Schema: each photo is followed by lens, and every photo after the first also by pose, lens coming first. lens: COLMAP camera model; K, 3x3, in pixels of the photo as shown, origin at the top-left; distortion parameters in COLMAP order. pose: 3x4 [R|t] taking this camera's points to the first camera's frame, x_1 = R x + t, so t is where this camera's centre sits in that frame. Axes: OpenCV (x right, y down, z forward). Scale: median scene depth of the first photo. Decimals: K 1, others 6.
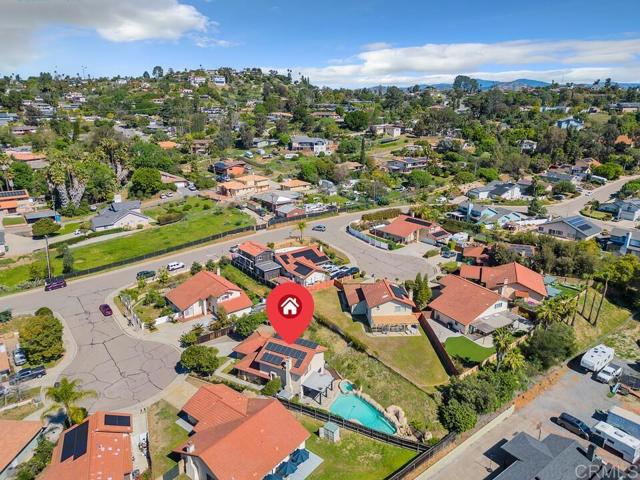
lens RADIAL K [[447.6, 0, 320.0], [0, 447.6, 240.0], [0, 0, 1]] dist [0.073990, -0.089483]
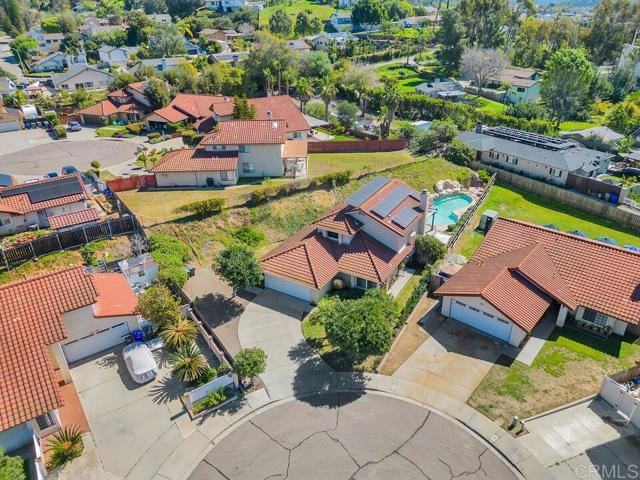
lens RADIAL K [[447.6, 0, 320.0], [0, 447.6, 240.0], [0, 0, 1]] dist [0.073990, -0.089483]
pose [[0.054184, -0.474533, 0.878568, -0.614382], [0.316906, 0.842545, 0.435531, -0.007183], [-0.946908, 0.254825, 0.196035, 0.940049]]
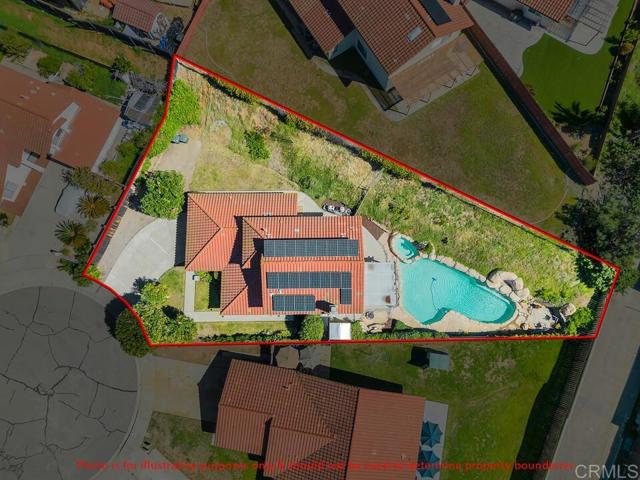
lens RADIAL K [[447.6, 0, 320.0], [0, 447.6, 240.0], [0, 0, 1]] dist [0.073990, -0.089483]
pose [[0.881670, -0.470383, 0.037383, -0.058978], [0.177284, 0.403629, 0.897582, -0.241198], [-0.437297, -0.784744, 0.439259, 0.758057]]
